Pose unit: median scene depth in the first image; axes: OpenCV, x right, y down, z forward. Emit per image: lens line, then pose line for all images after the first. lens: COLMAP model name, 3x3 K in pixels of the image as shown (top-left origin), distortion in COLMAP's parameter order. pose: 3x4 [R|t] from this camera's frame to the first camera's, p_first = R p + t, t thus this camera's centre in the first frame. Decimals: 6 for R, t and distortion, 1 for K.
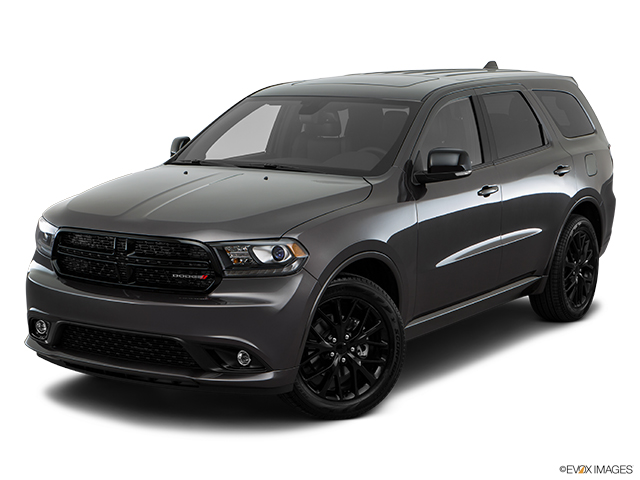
lens RADIAL K [[1329.1, 0, 320.0], [0, 1329.1, 240.0], [0, 0, 1]] dist [0.053682, 0.039122]
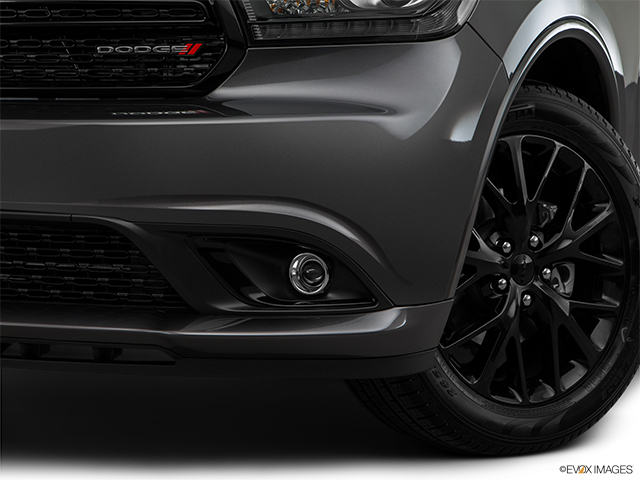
lens RADIAL K [[1518.8, 0, 320.0], [0, 1518.8, 240.0], [0, 0, 1]] dist [0.354177, -0.043693]
pose [[0.989530, -0.009415, 0.144023, -0.107871], [0.018138, 0.998071, -0.059374, 0.099433], [-0.143186, 0.061365, 0.987792, 0.571234]]
